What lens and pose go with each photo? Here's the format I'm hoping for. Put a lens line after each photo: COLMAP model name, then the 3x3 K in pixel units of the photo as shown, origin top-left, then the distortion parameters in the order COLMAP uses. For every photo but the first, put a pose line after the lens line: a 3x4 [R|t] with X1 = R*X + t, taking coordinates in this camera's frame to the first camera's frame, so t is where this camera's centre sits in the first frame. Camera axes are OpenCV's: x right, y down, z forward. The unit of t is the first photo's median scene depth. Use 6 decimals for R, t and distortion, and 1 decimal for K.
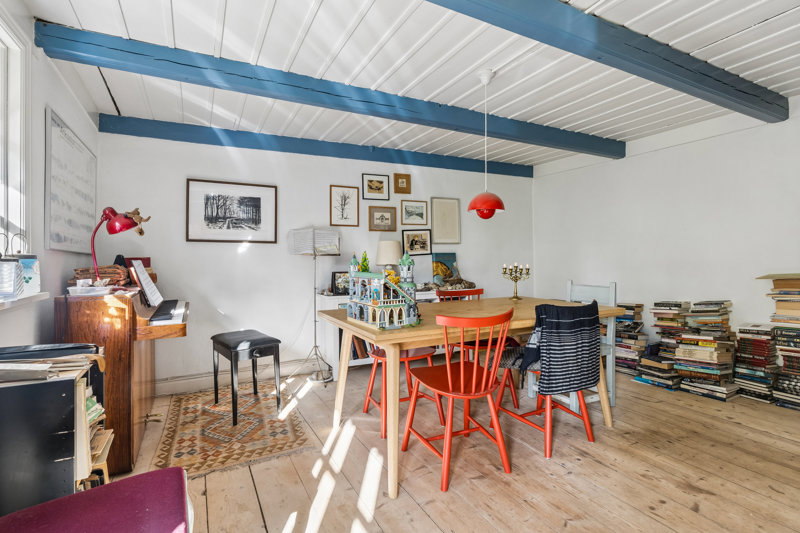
lens RADIAL K [[399.8, 0, 406.5], [0, 399.8, 254.3], [0, 0, 1]] dist [0.000465, 0.000207]
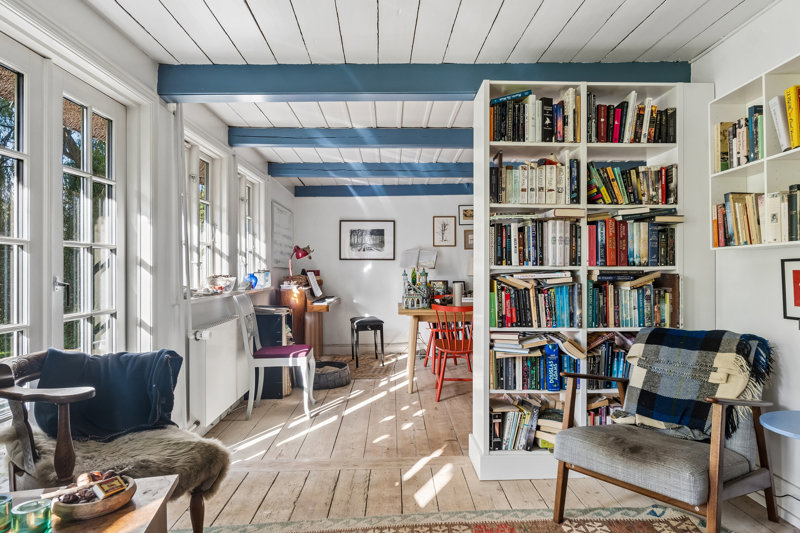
lens RADIAL K [[477.4, 0, 401.9], [0, 477.4, 265.3], [0, 0, 1]] dist [0.004163, 0.000635]
pose [[0.897432, -0.001422, -0.441150, 0.664398], [0.003999, 0.999980, 0.004912, -0.024545], [0.441134, -0.006172, 0.897420, -0.774249]]
